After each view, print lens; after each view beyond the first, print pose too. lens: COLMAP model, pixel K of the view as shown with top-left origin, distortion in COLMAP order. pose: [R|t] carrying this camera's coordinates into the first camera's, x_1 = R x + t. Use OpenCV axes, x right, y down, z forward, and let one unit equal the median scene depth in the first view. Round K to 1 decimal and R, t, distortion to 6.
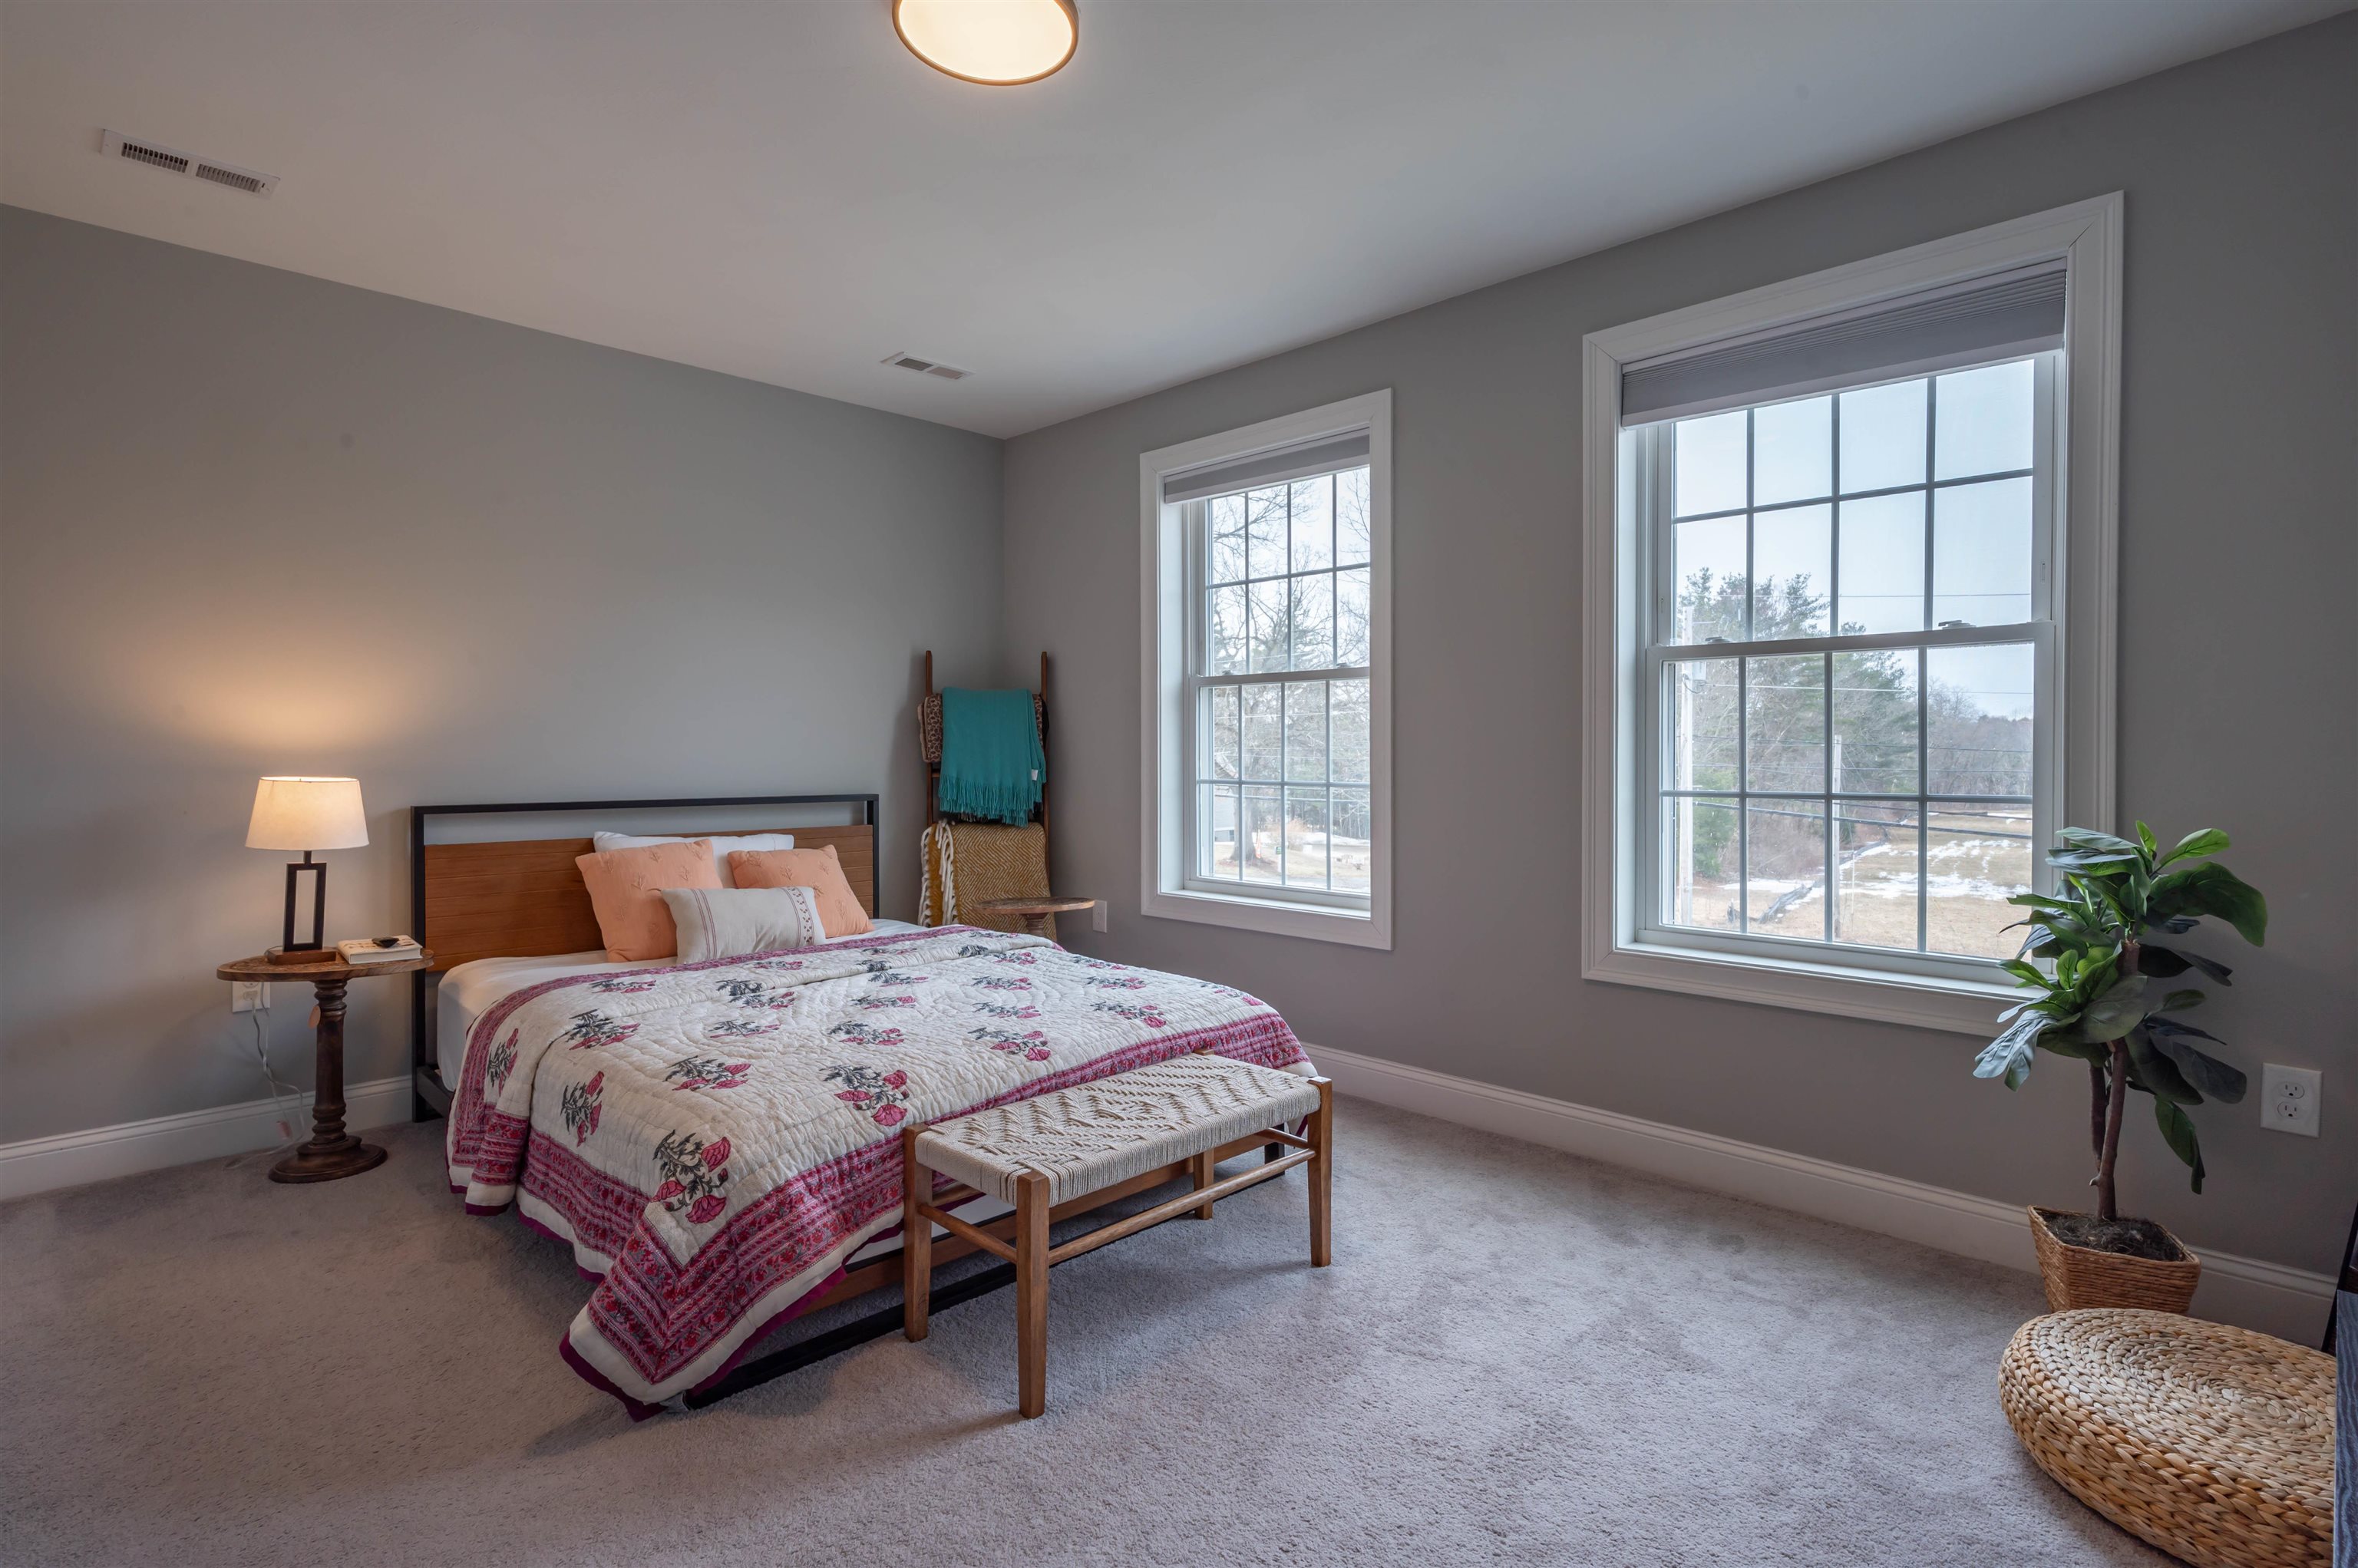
lens RADIAL K [[1154.3, 0, 1174.1], [0, 1154.3, 763.9], [0, 0, 1]] dist [0.012077, 0.000226]
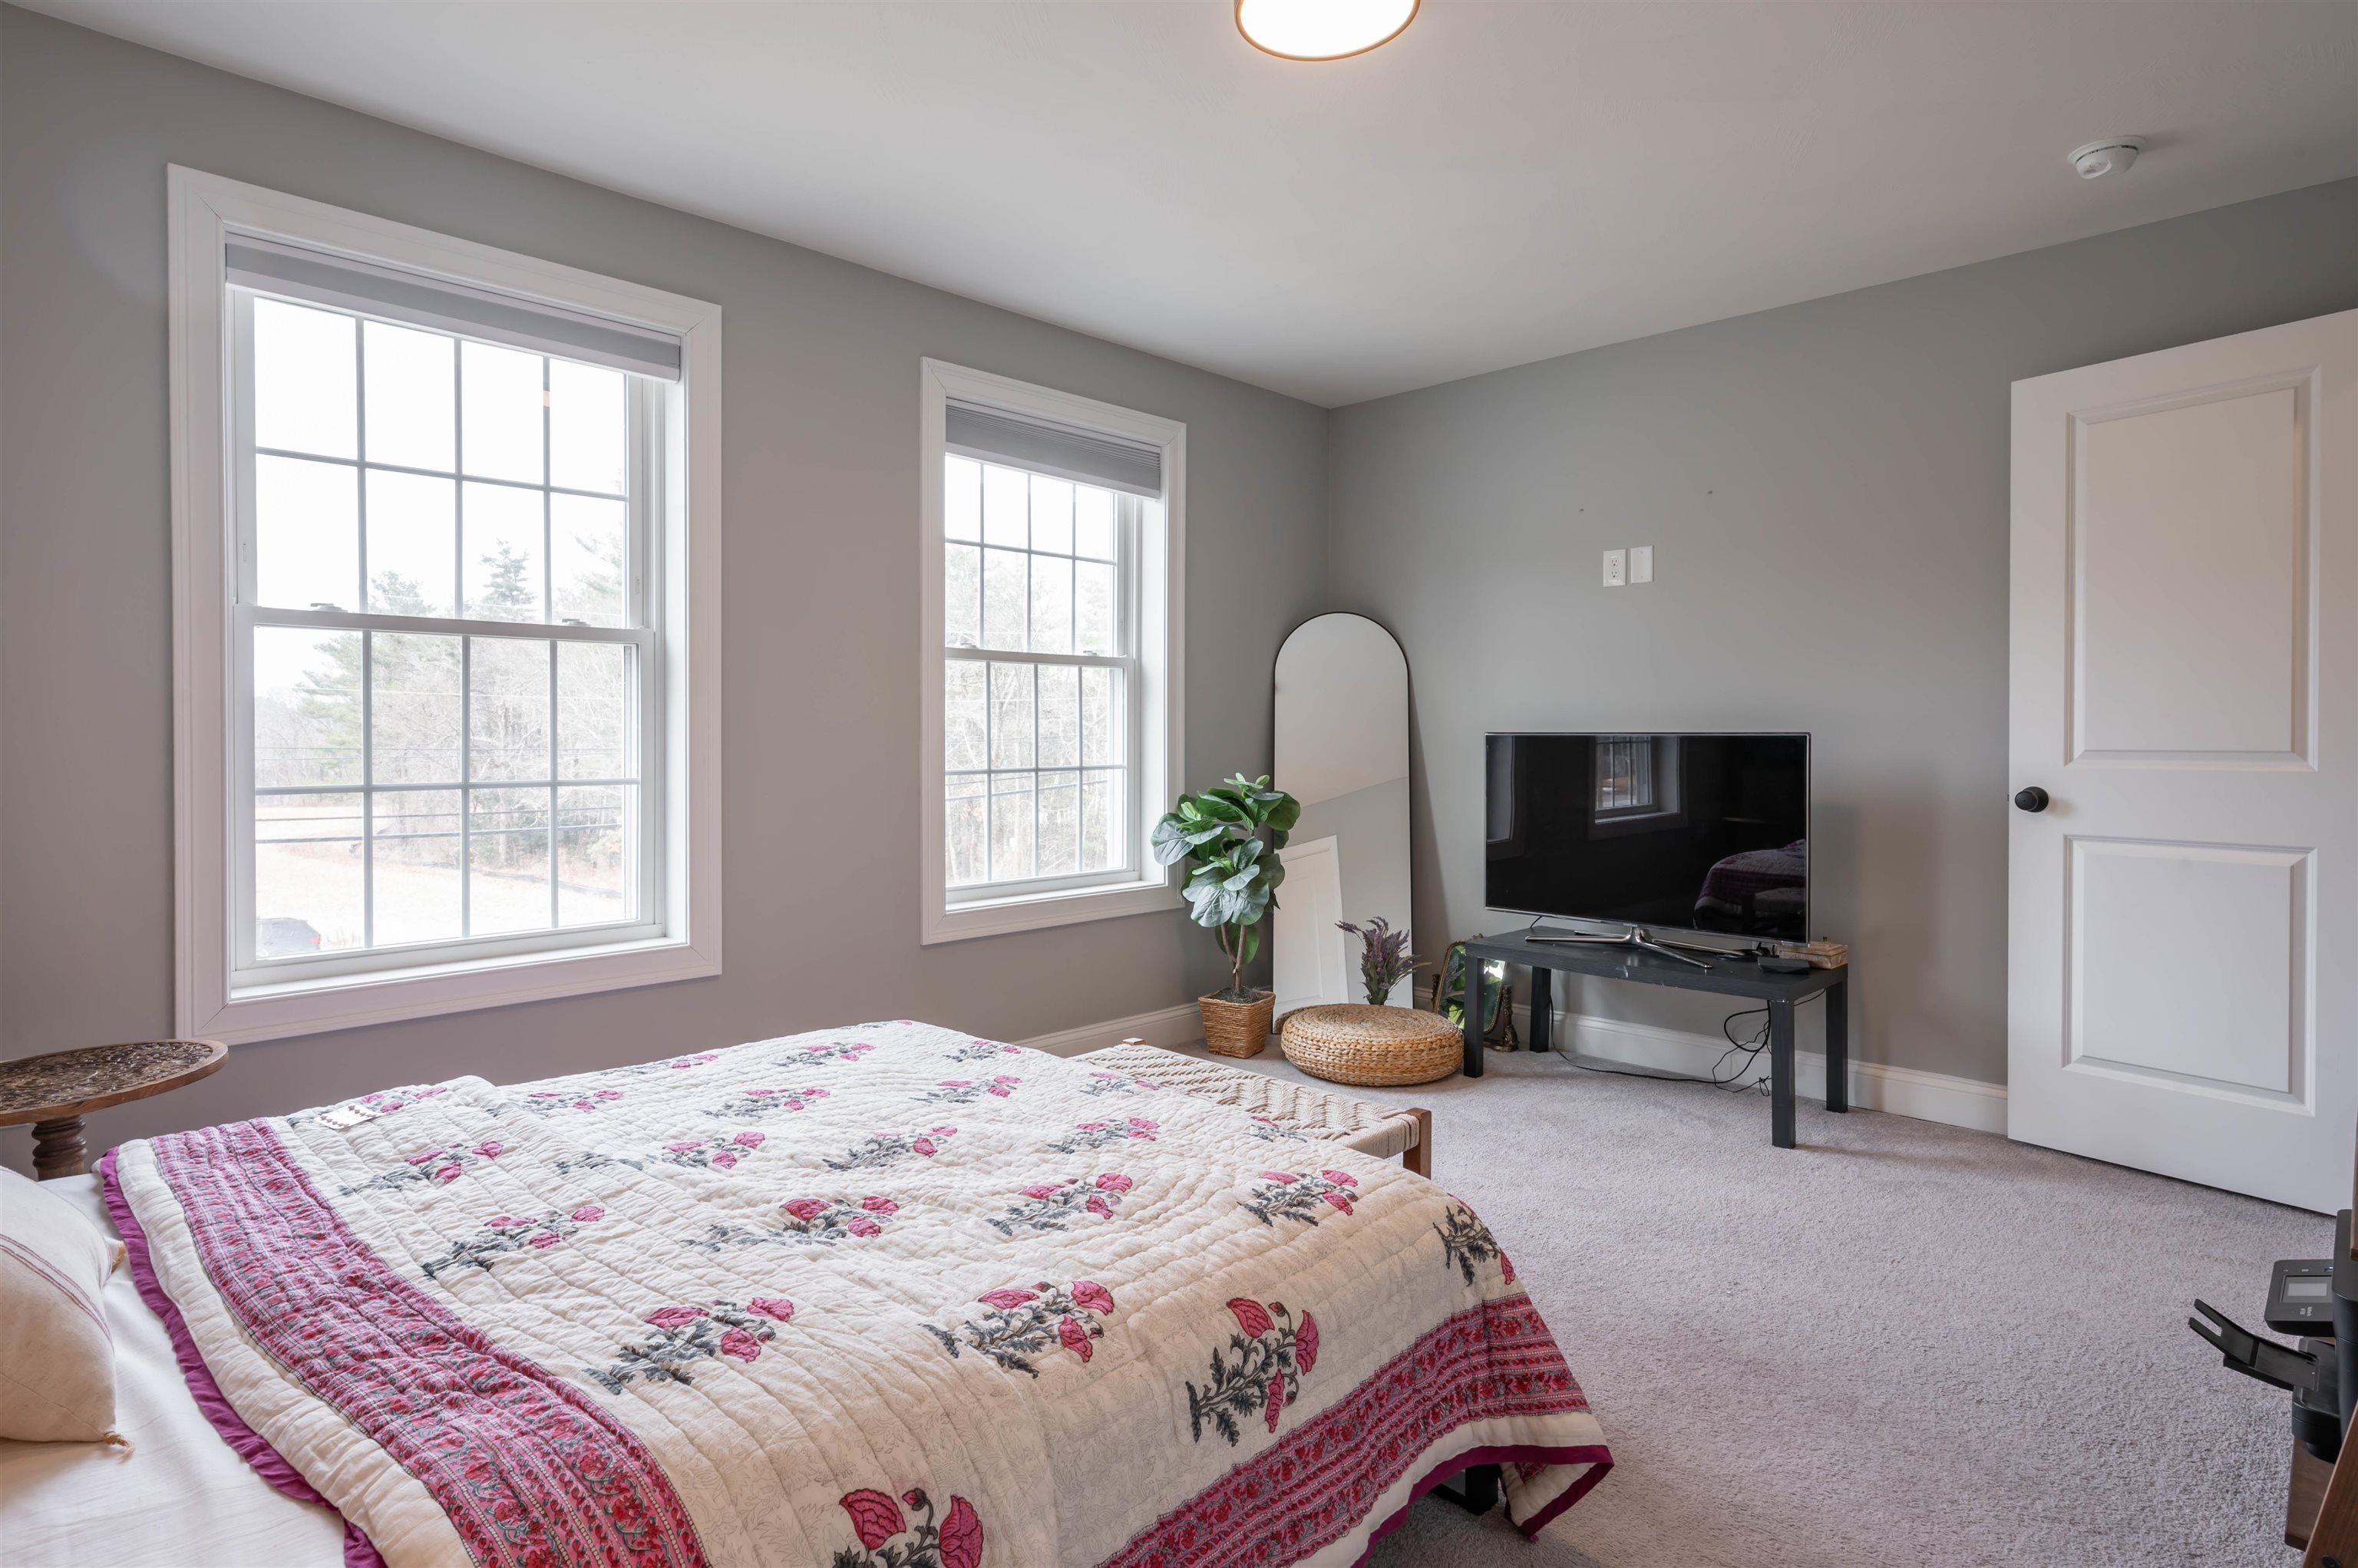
lens RADIAL K [[1244.0, 0, 1175.1], [0, 1244.0, 742.0], [0, 0, 1]] dist [0.003198, 0.000678]
pose [[-0.016441, -0.004608, 0.999854, -0.836107], [0.015704, 0.999865, 0.004867, -0.007037], [-0.999742, 0.015782, -0.016367, 0.788777]]
